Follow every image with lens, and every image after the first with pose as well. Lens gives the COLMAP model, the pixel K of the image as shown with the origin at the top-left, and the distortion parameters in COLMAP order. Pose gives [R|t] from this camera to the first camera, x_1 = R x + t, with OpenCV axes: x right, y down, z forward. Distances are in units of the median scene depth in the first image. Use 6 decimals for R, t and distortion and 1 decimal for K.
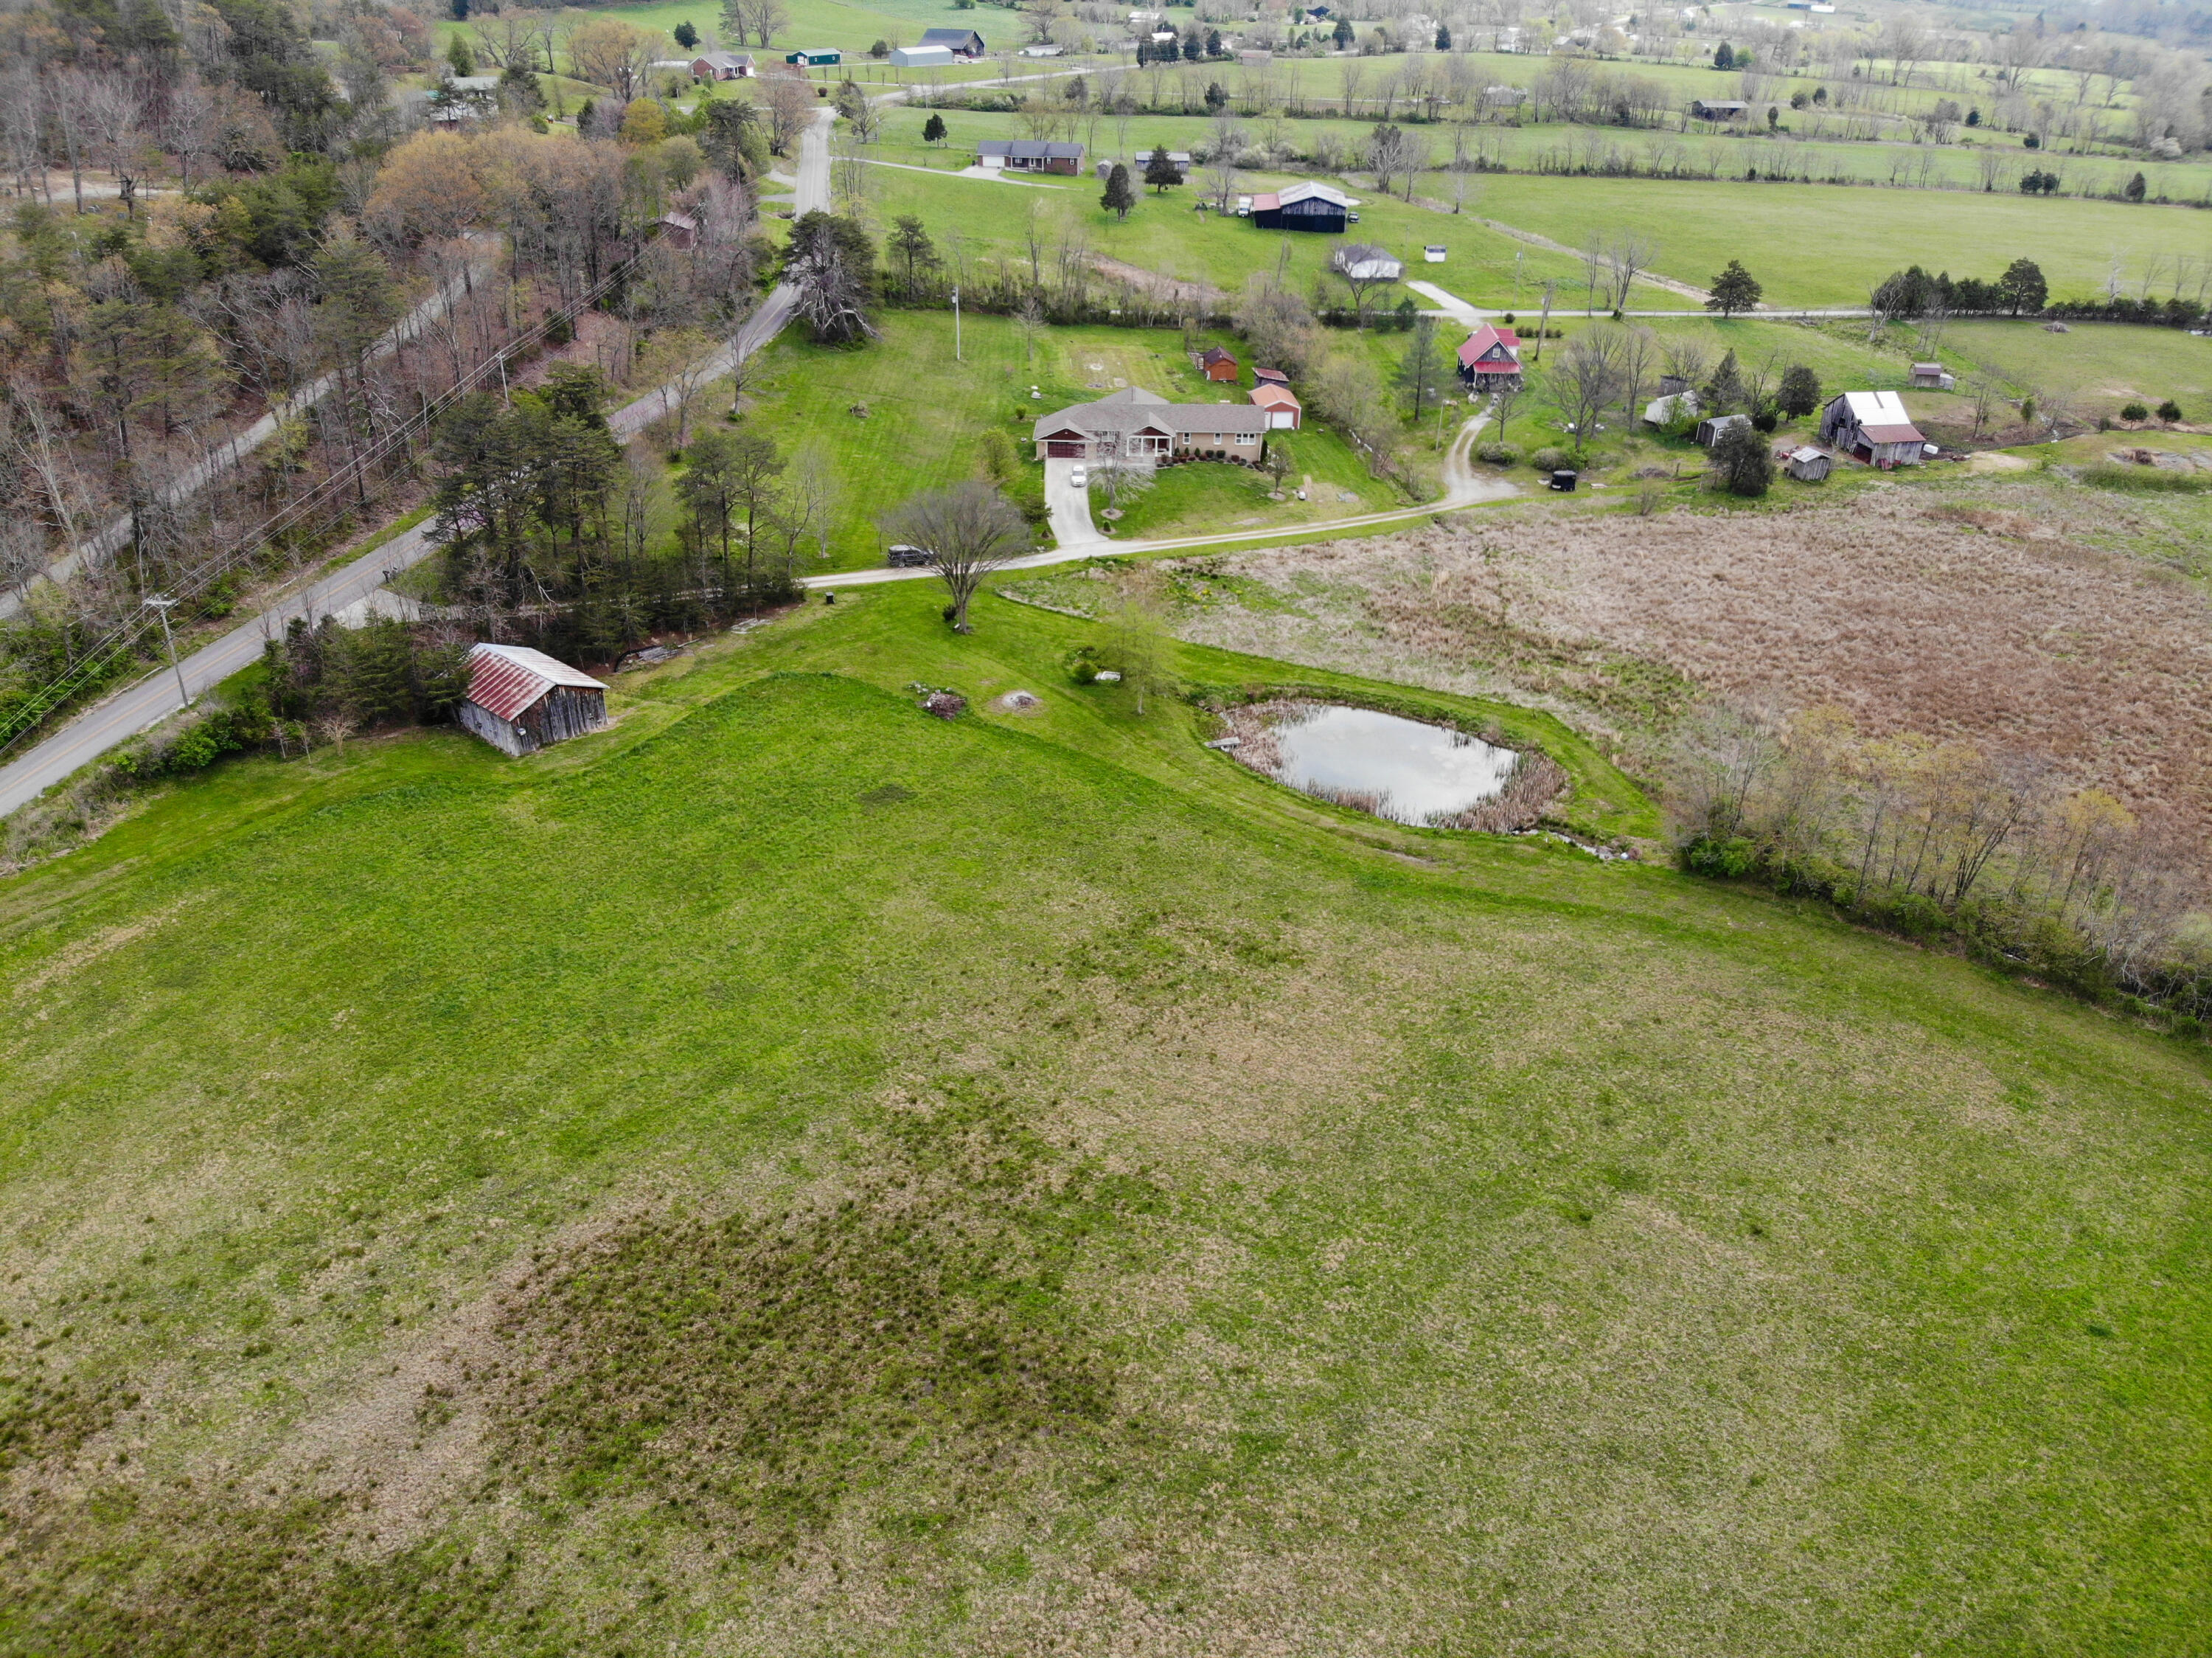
lens RADIAL K [[1623.1, 0, 1106.0], [0, 1623.1, 829.0], [0, 0, 1]] dist [0.128922, -0.305314]
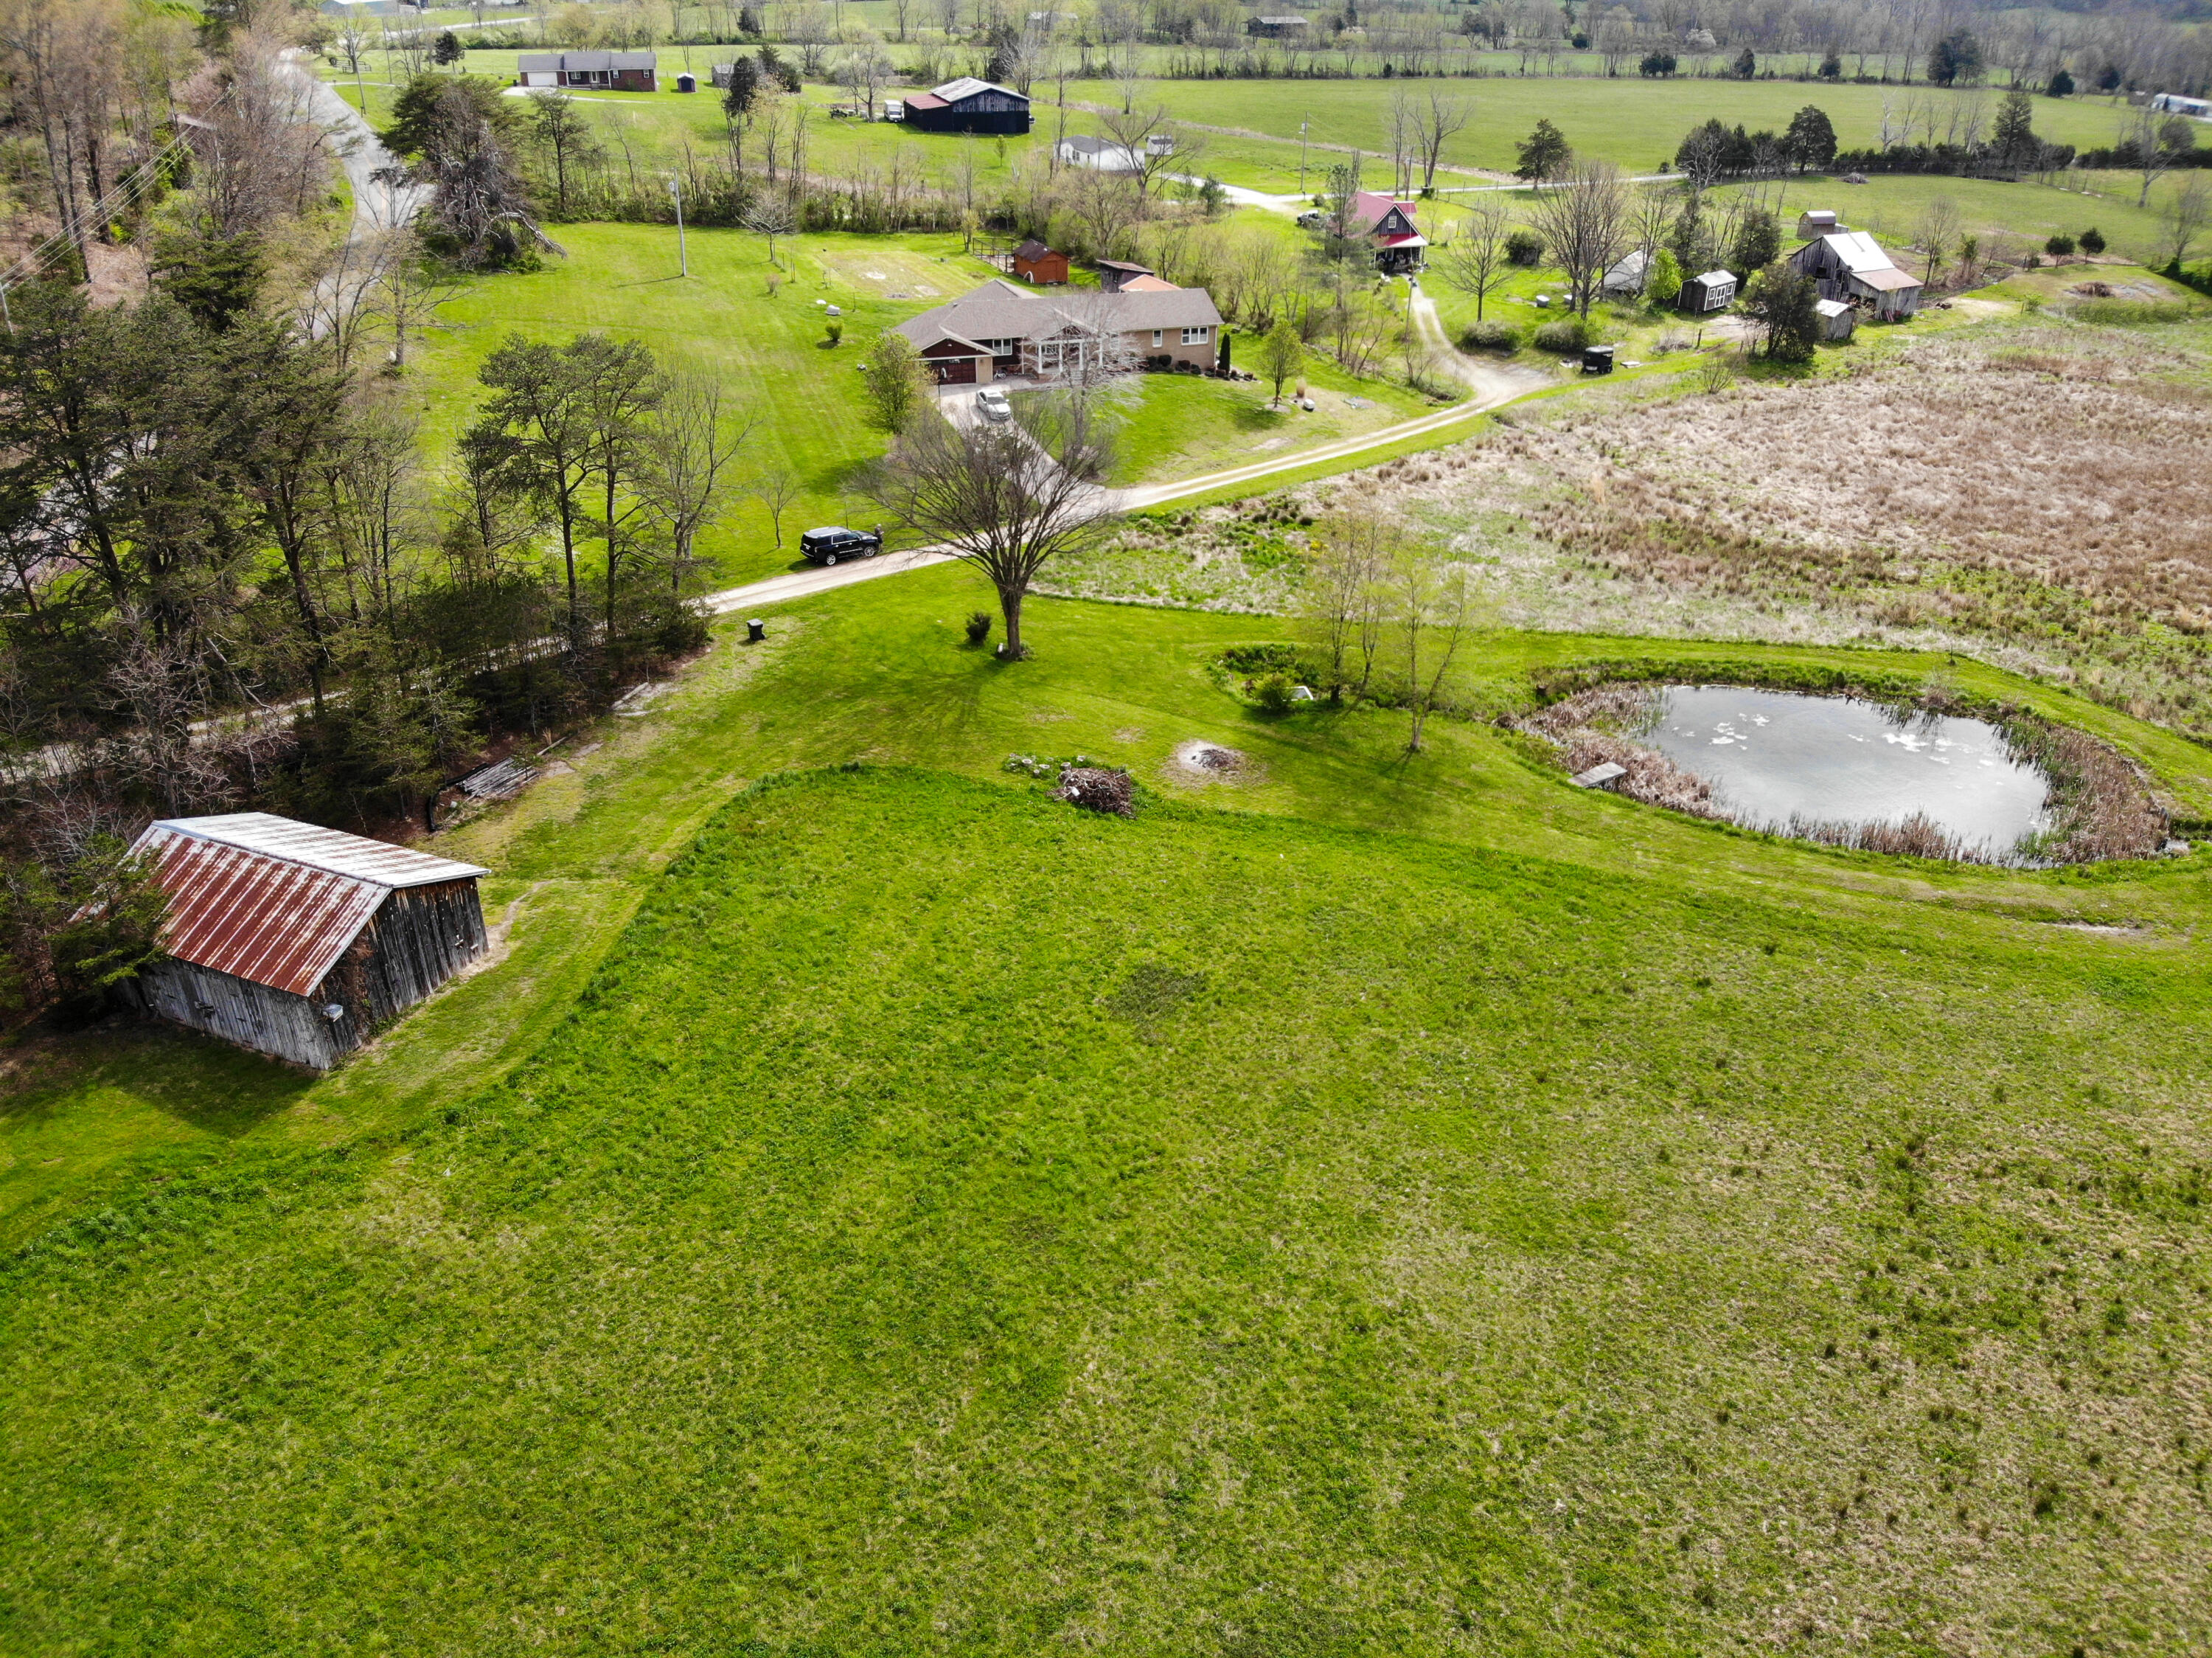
lens RADIAL K [[1642.1, 0, 1106.0], [0, 1642.1, 829.0], [0, 0, 1]] dist [0.045515, -0.157198]
pose [[0.941810, -0.166231, 0.292167, -0.249144], [0.166853, 0.985714, 0.022975, -0.072815], [-0.291813, 0.027111, 0.956091, 0.464046]]
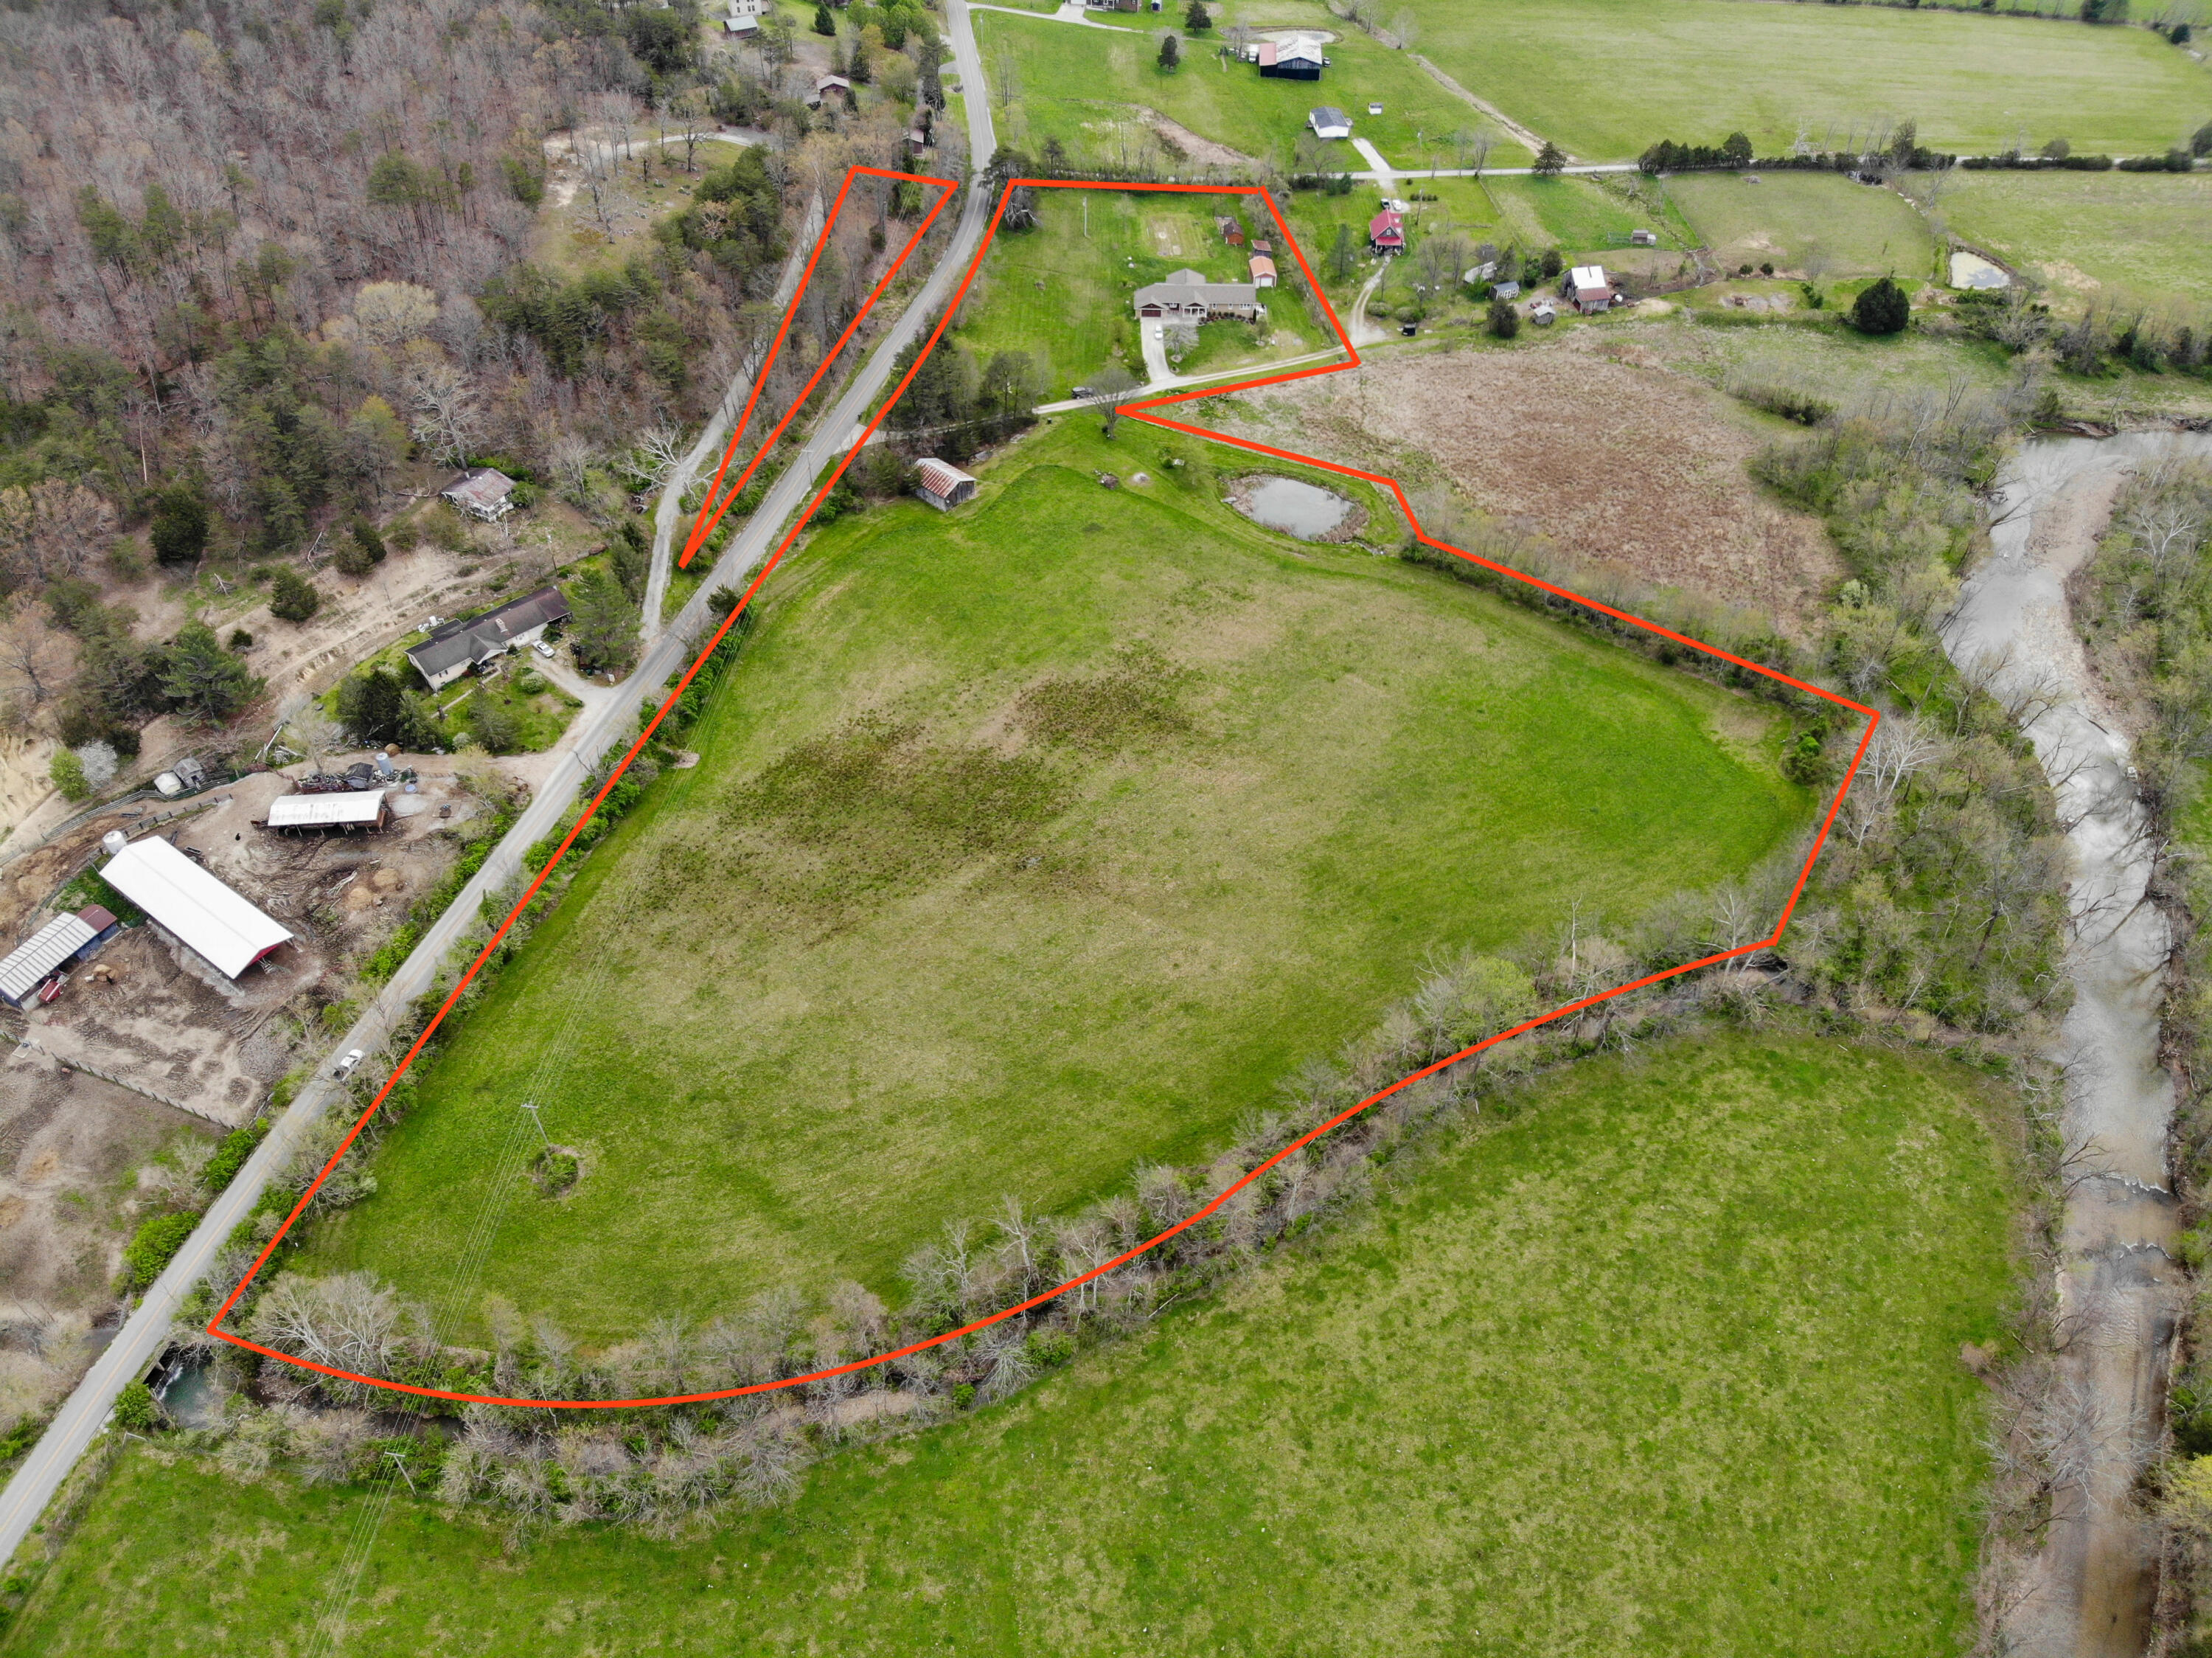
lens RADIAL K [[1623.1, 0, 1106.0], [0, 1623.1, 829.0], [0, 0, 1]] dist [0.128922, -0.305314]
pose [[0.999959, -0.001246, -0.008948, -0.081371], [0.003521, 0.965867, 0.259015, -0.194189], [0.008320, -0.259036, 0.965832, -1.345846]]
